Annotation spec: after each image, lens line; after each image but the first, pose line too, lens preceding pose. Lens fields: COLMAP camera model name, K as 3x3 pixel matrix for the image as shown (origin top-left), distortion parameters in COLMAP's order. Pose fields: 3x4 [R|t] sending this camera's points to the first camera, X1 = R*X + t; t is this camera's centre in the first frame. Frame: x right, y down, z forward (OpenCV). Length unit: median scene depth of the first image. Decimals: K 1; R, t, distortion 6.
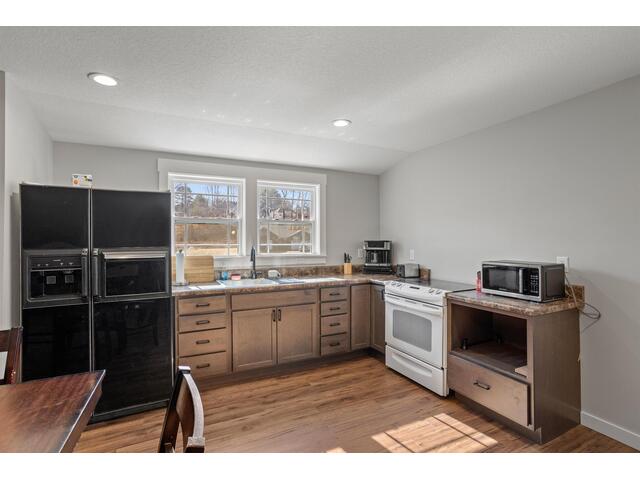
lens RADIAL K [[310.8, 0, 321.0], [0, 310.8, 240.4], [0, 0, 1]] dist [-0.003780, 0.001868]
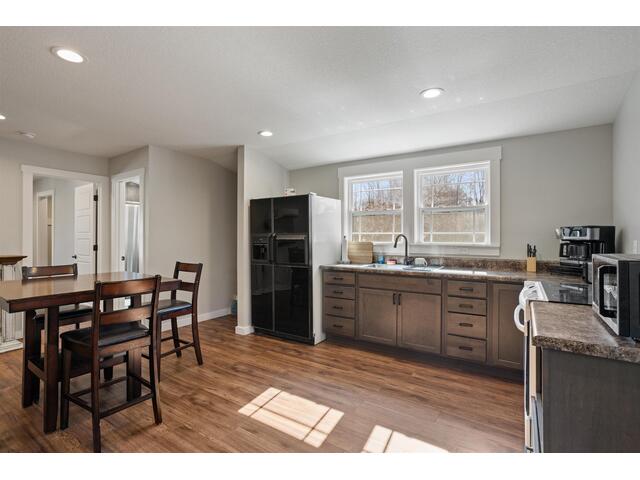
lens RADIAL K [[310.8, 0, 320.6], [0, 310.8, 238.5], [0, 0, 1]] dist [-0.003780, 0.001868]
pose [[0.522009, 0.006983, -0.852911, 0.588029], [-0.002250, 0.999974, 0.006810, 0.030833], [0.852937, -0.001636, 0.522011, 0.230838]]
